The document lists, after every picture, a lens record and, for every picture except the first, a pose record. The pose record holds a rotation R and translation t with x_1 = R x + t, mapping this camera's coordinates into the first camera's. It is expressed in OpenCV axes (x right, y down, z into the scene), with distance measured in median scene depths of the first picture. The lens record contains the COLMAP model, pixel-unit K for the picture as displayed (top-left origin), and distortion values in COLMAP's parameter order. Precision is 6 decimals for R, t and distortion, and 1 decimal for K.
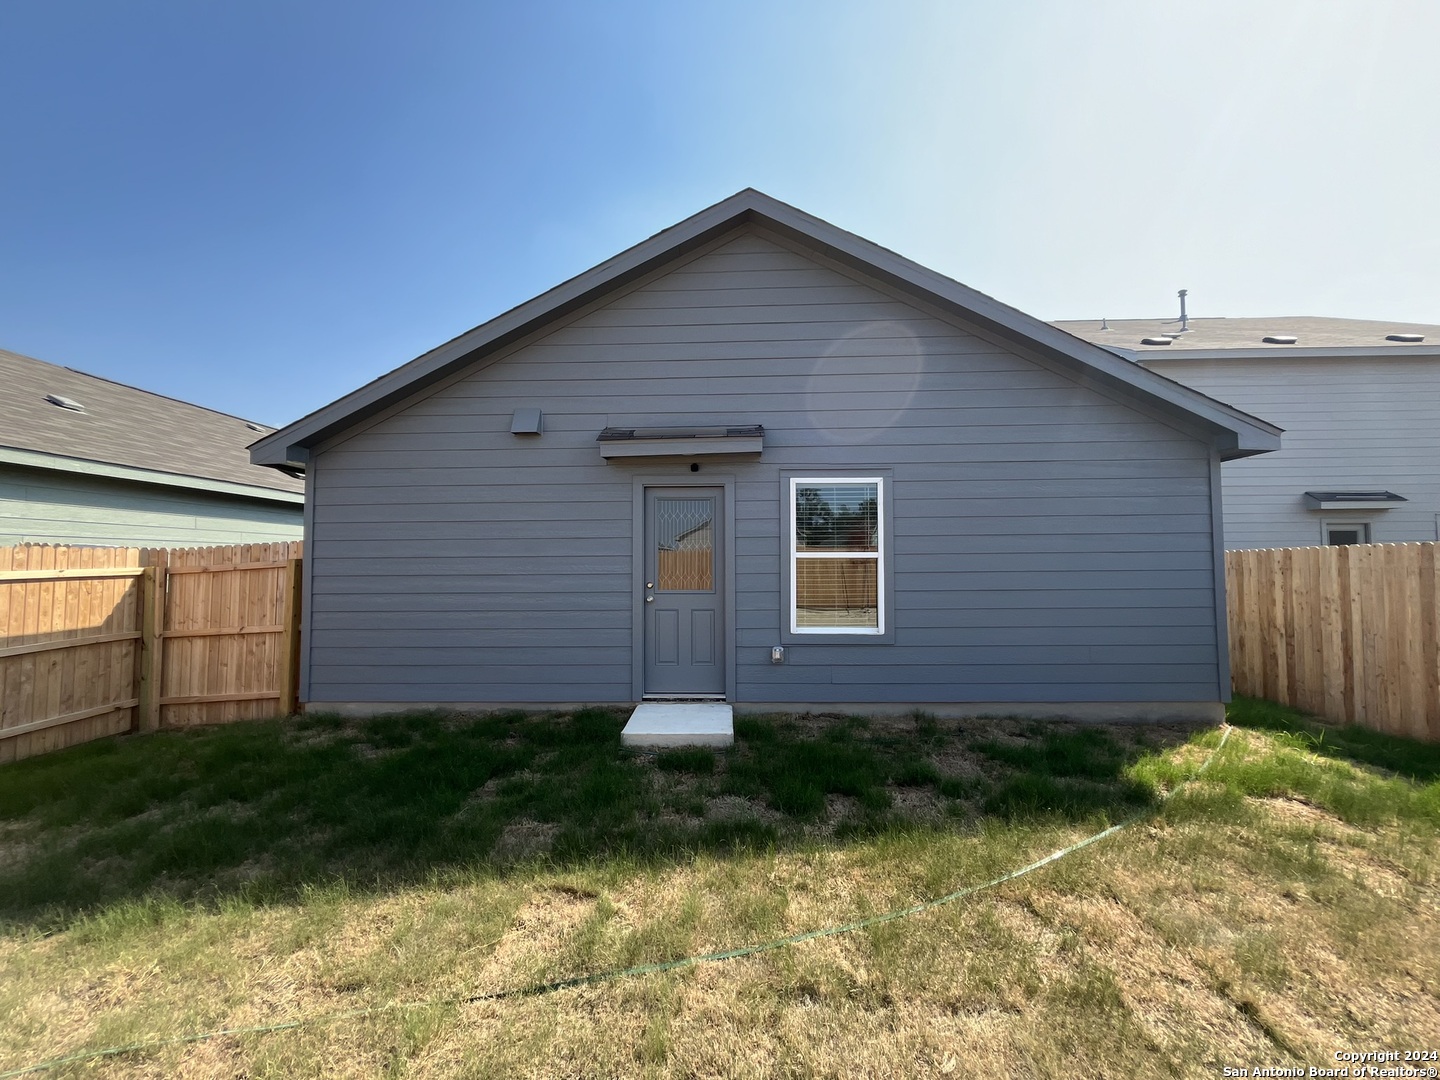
lens RADIAL K [[586.9, 0, 716.9], [0, 586.9, 535.0], [0, 0, 1]] dist [-0.000706, 0.000274]
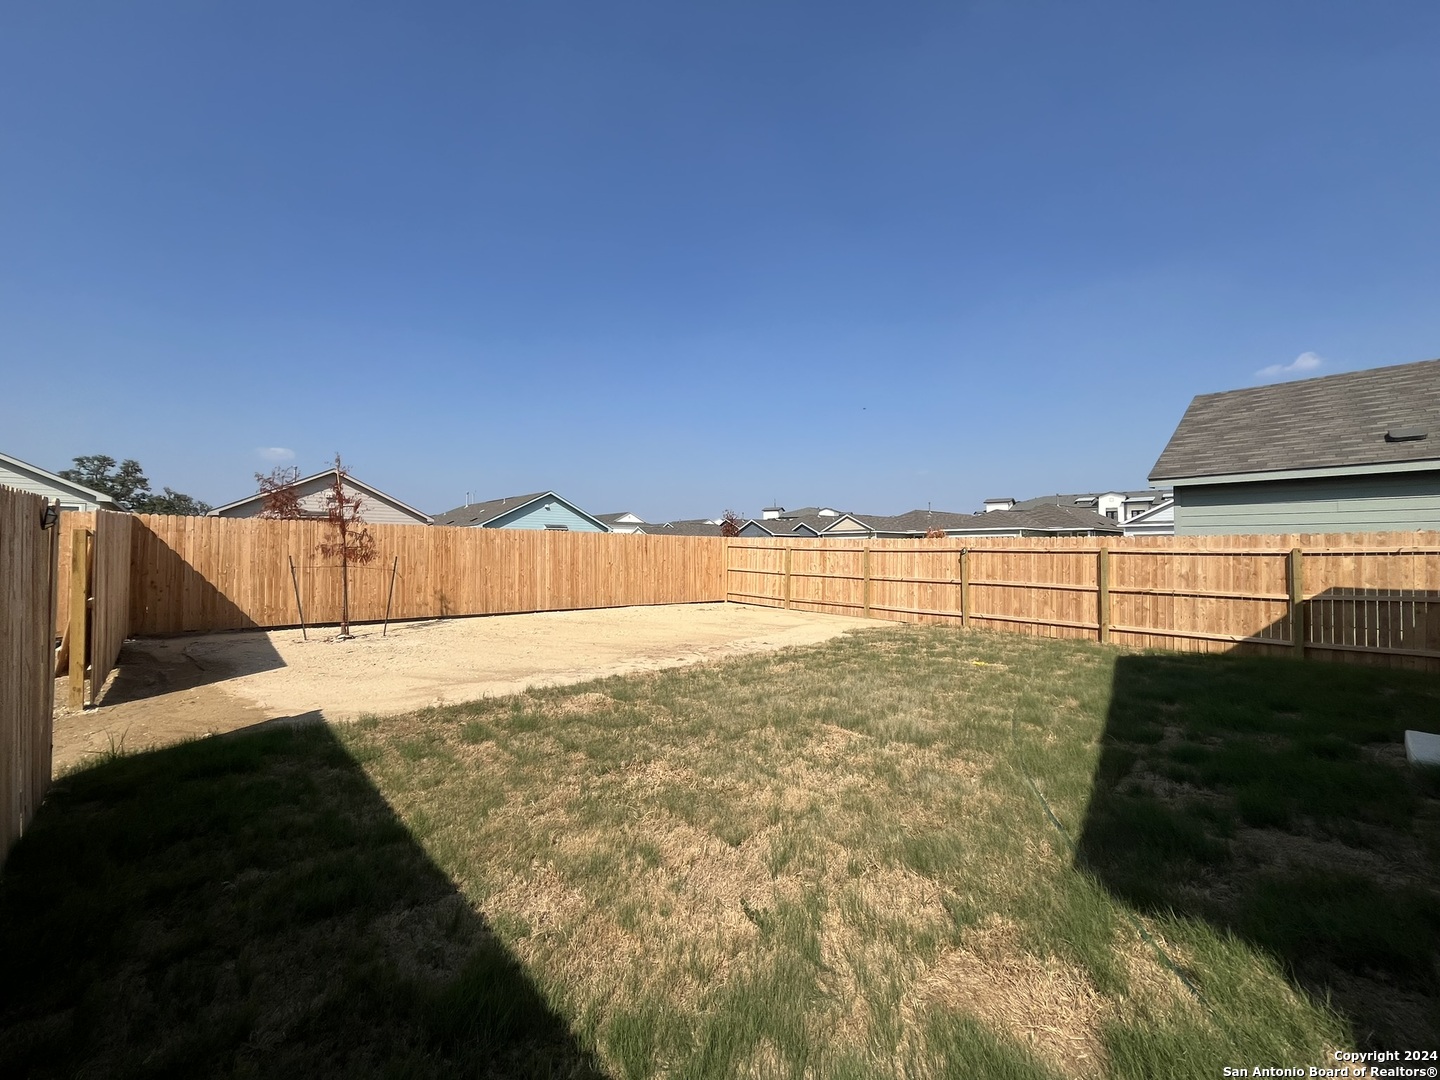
lens RADIAL K [[586.9, 0, 717.2], [0, 586.9, 538.9], [0, 0, 1]] dist [-0.000706, 0.000274]
pose [[-0.715525, -0.010238, -0.698512, 1.462066], [0.024095, 0.998936, -0.039323, 0.074580], [0.698172, -0.044967, -0.714517, 1.136068]]
